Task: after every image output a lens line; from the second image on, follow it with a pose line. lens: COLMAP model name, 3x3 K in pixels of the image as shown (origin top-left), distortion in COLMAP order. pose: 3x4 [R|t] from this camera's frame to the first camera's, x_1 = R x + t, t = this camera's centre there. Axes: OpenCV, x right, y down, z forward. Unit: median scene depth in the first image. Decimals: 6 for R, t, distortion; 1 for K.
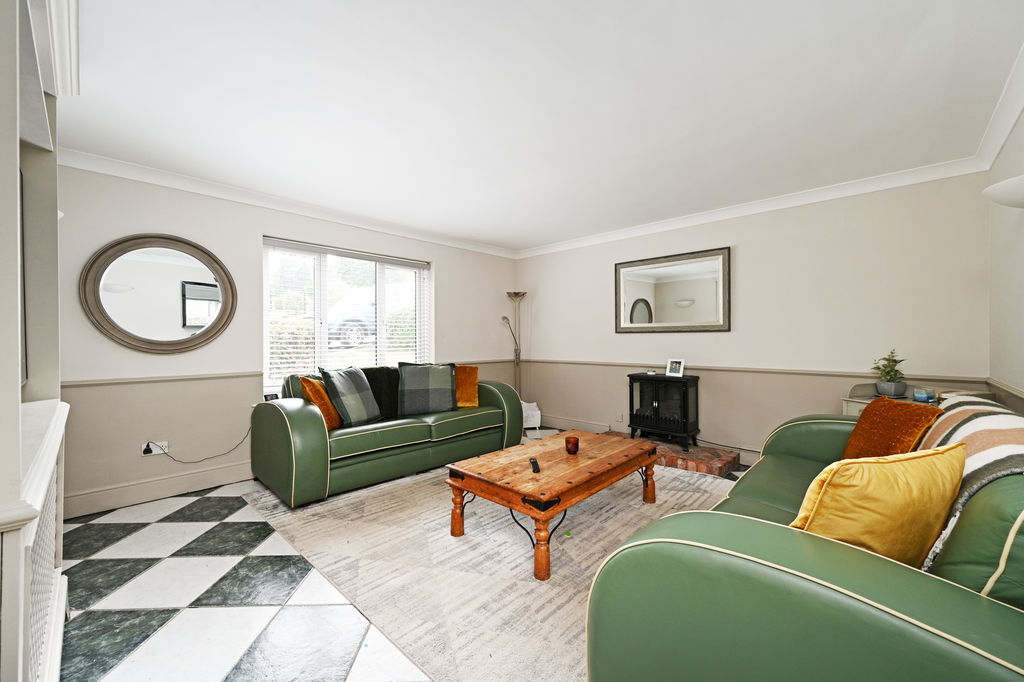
lens RADIAL K [[399.6, 0, 512.0], [0, 399.6, 341.0], [0, 0, 1]] dist [0.000211, 0.000122]
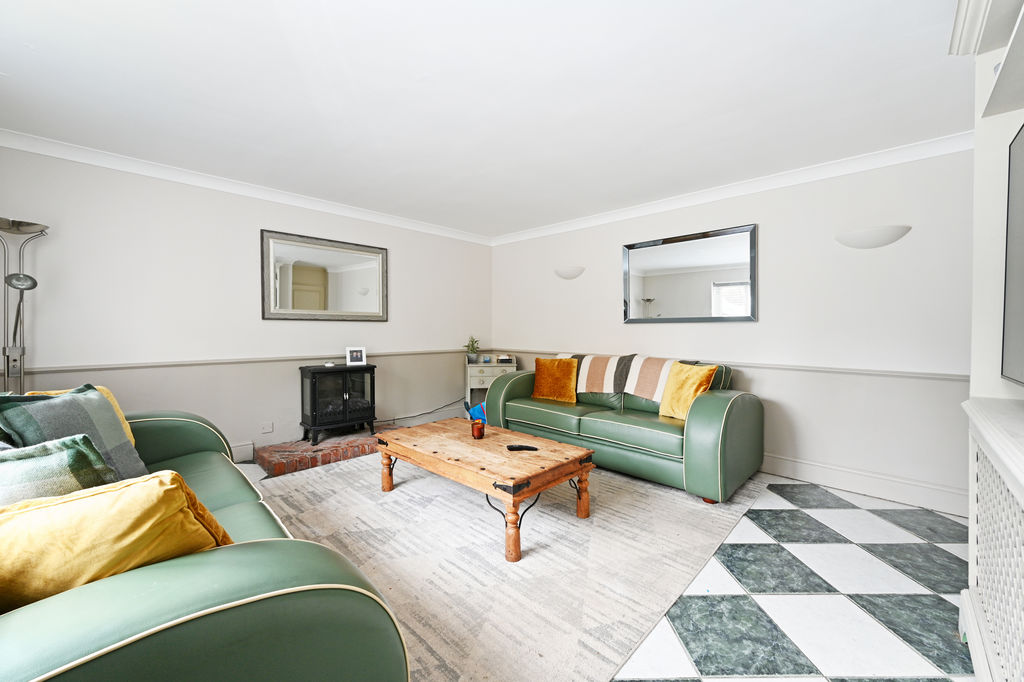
lens RADIAL K [[399.6, 0, 512.0], [0, 399.6, 341.0], [0, 0, 1]] dist [0.000211, 0.000122]
pose [[0.052506, -0.031877, 0.998112, -0.583347], [-0.005546, 0.999466, 0.032212, -0.007330], [-0.998605, -0.007227, 0.052301, 0.560751]]
